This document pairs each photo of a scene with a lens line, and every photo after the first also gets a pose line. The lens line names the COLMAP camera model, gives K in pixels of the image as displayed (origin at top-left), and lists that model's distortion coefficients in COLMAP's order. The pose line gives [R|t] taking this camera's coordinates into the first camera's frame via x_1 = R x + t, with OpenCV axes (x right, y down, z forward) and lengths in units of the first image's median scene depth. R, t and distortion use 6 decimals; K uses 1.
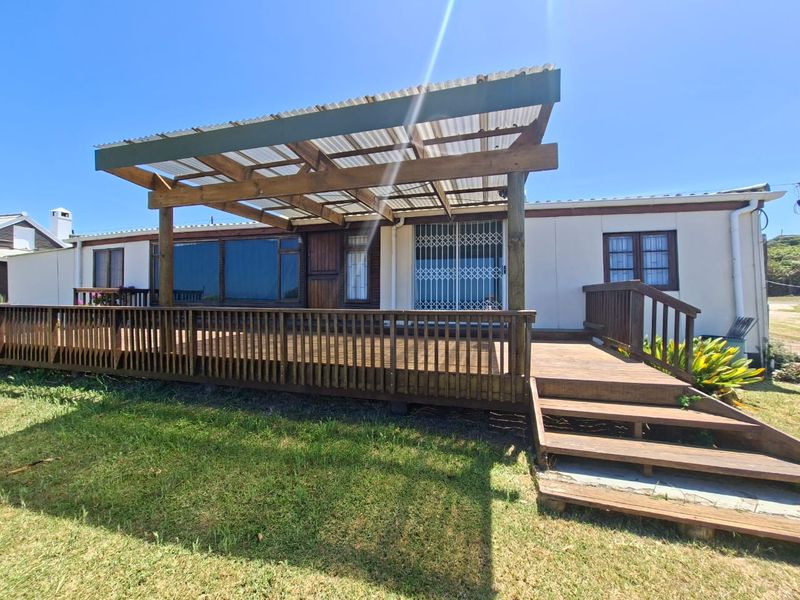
lens RADIAL K [[316.7, 0, 400.4], [0, 316.7, 298.1], [0, 0, 1]] dist [-0.003472, 0.000835]
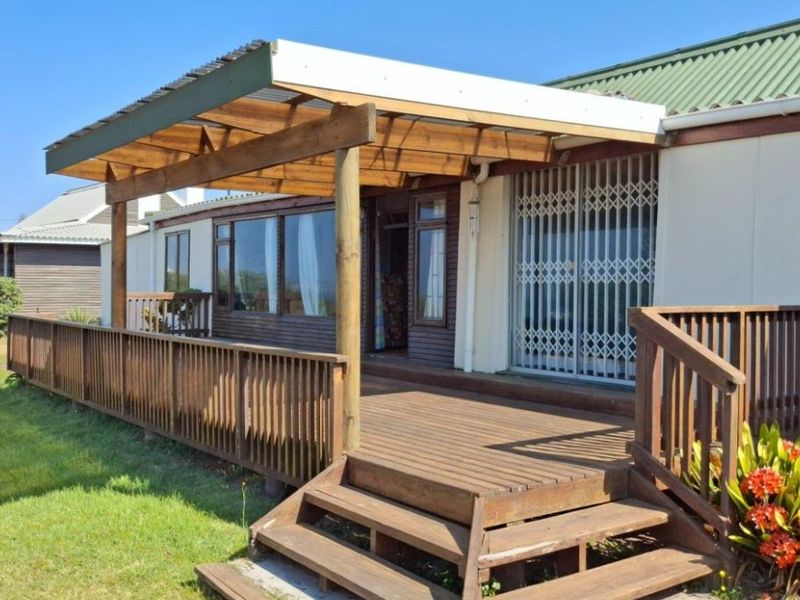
lens RADIAL K [[826.7, 0, 395.4], [0, 826.7, 298.2], [0, 0, 1]] dist [0.035217, 0.000000]
pose [[0.787875, 0.011006, -0.615737, 0.815301], [-0.007782, 0.999938, 0.007916, -0.050527], [0.615786, -0.001445, 0.787912, -0.161590]]
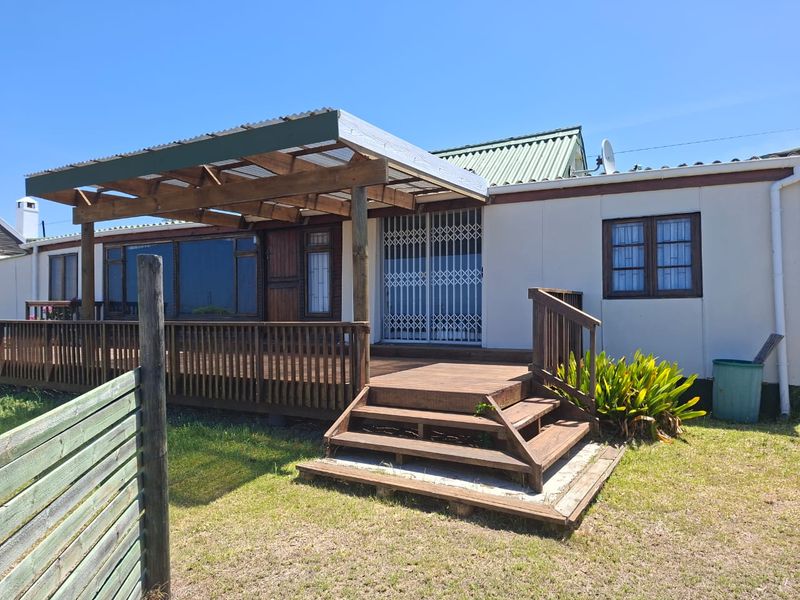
lens RADIAL K [[552.5, 0, 406.8], [0, 552.5, 306.3], [0, 0, 1]] dist [0.055745, -0.020182]
pose [[0.970474, -0.008785, -0.241046, 0.506792], [0.007287, 0.999948, -0.007104, 0.001969], [0.241096, 0.005138, 0.970488, -0.370205]]
